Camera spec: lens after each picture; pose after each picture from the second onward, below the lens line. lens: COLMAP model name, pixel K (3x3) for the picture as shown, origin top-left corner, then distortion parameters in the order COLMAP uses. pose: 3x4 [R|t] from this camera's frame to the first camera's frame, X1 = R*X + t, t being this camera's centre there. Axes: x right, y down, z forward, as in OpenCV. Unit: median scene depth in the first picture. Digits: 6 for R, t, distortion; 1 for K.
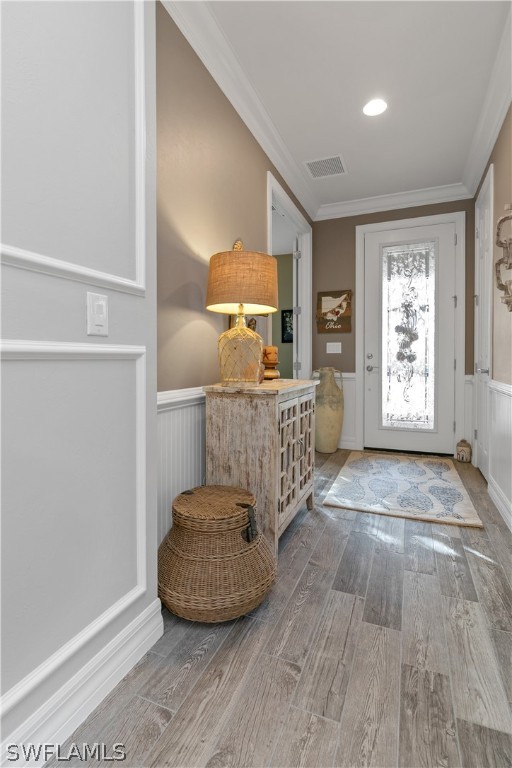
lens RADIAL K [[370.6, 0, 257.3], [0, 370.6, 363.7], [0, 0, 1]] dist [-0.003350, -0.001243]
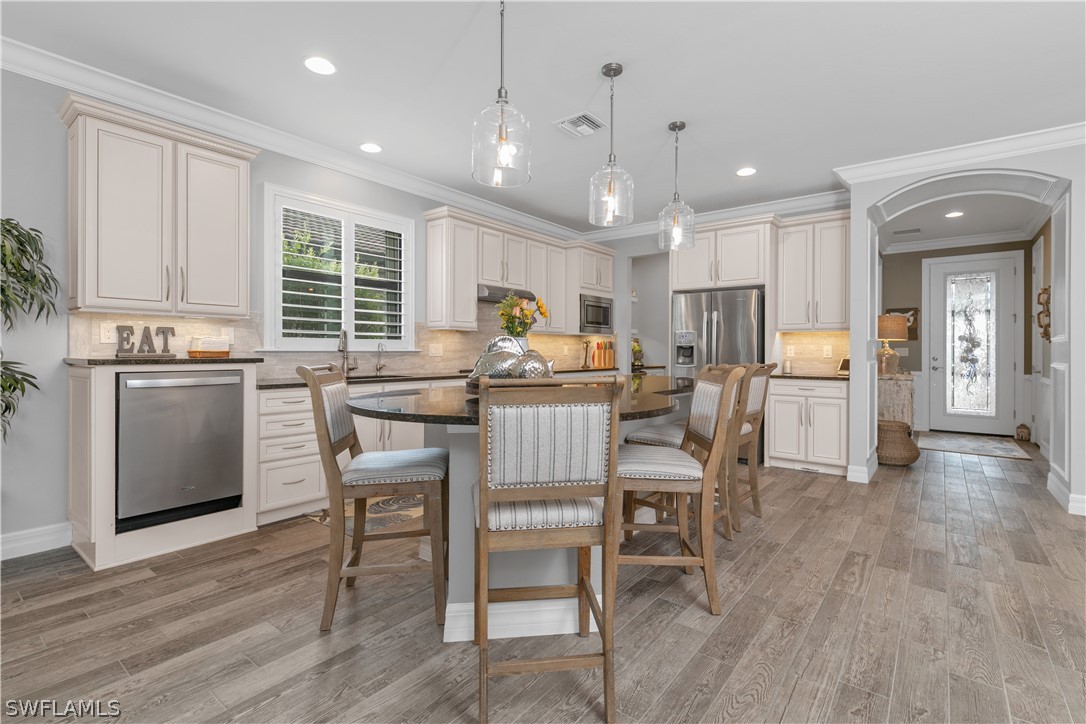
lens RADIAL K [[502.4, 0, 544.4], [0, 502.4, 349.4], [0, 0, 1]] dist [0.004746, -0.002087]
pose [[0.962349, 0.005464, -0.271763, -0.579270], [-0.009512, 0.999863, -0.013580, -0.017850], [0.271651, 0.015654, 0.962268, -1.158787]]
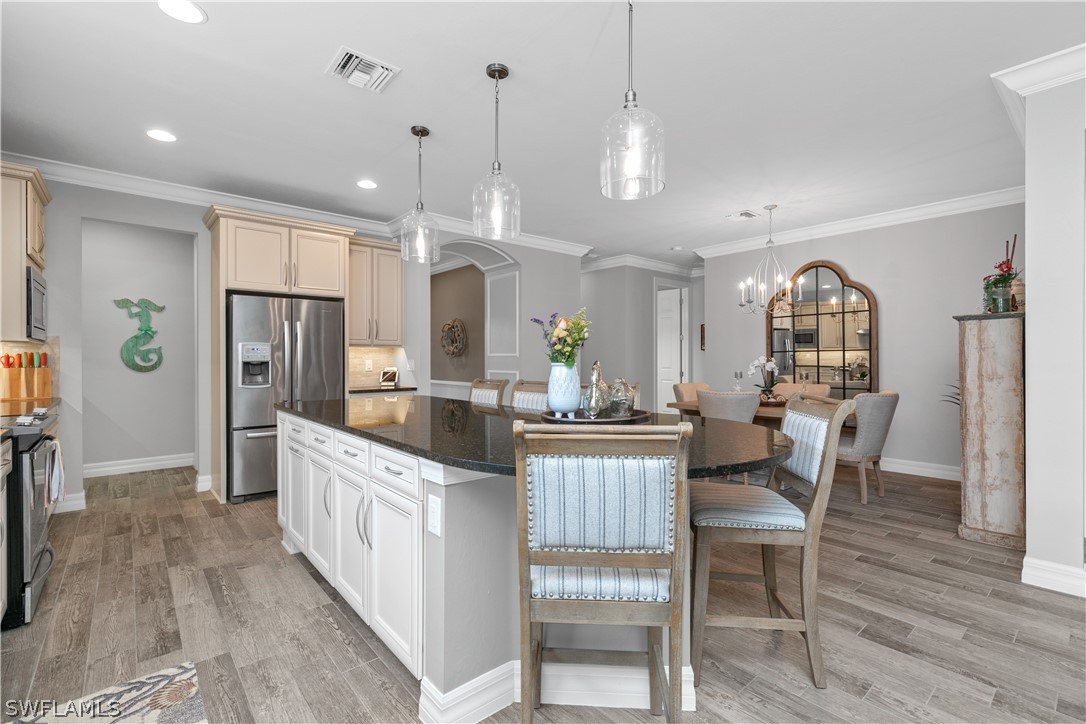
lens RADIAL K [[502.4, 0, 543.4], [0, 502.4, 359.9], [0, 0, 1]] dist [0.004746, -0.002087]
pose [[0.446620, -0.003268, 0.894718, -1.312002], [0.012792, 0.999914, -0.002734, -0.043874], [-0.894632, 0.012667, 0.446623, -0.768434]]
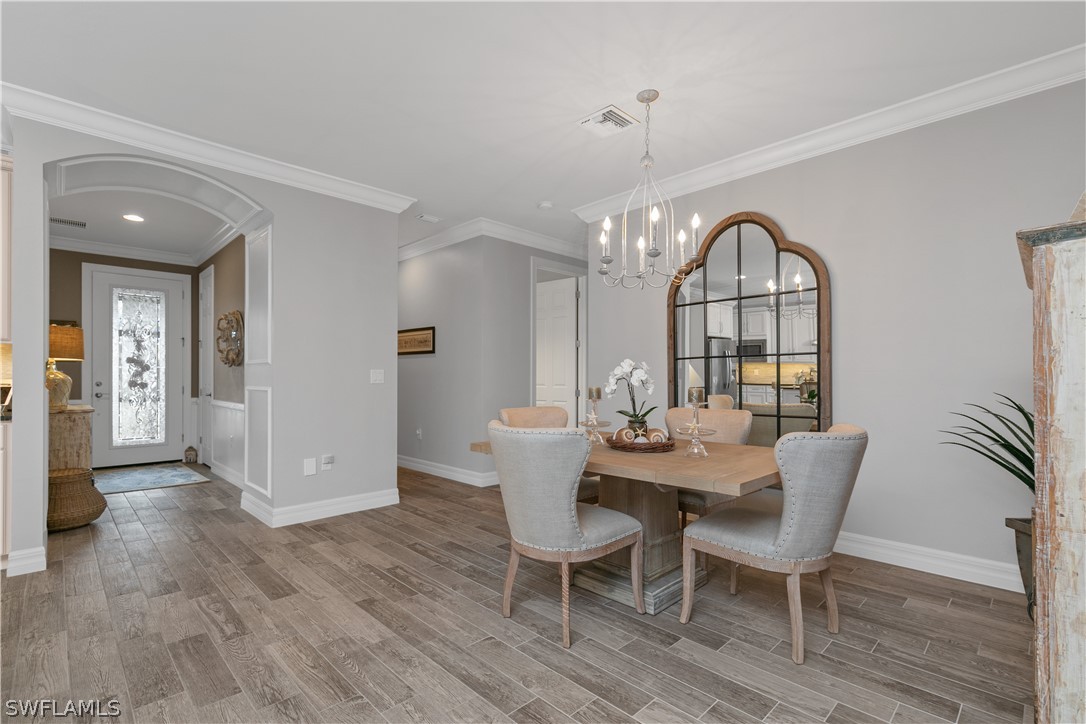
lens RADIAL K [[502.4, 0, 543.4], [0, 502.4, 378.8], [0, 0, 1]] dist [0.004746, -0.002087]
pose [[0.396010, 0.000212, 0.918246, -0.592210], [0.008412, 0.999957, -0.003858, -0.020478], [-0.918208, 0.009252, 0.395991, -0.869166]]
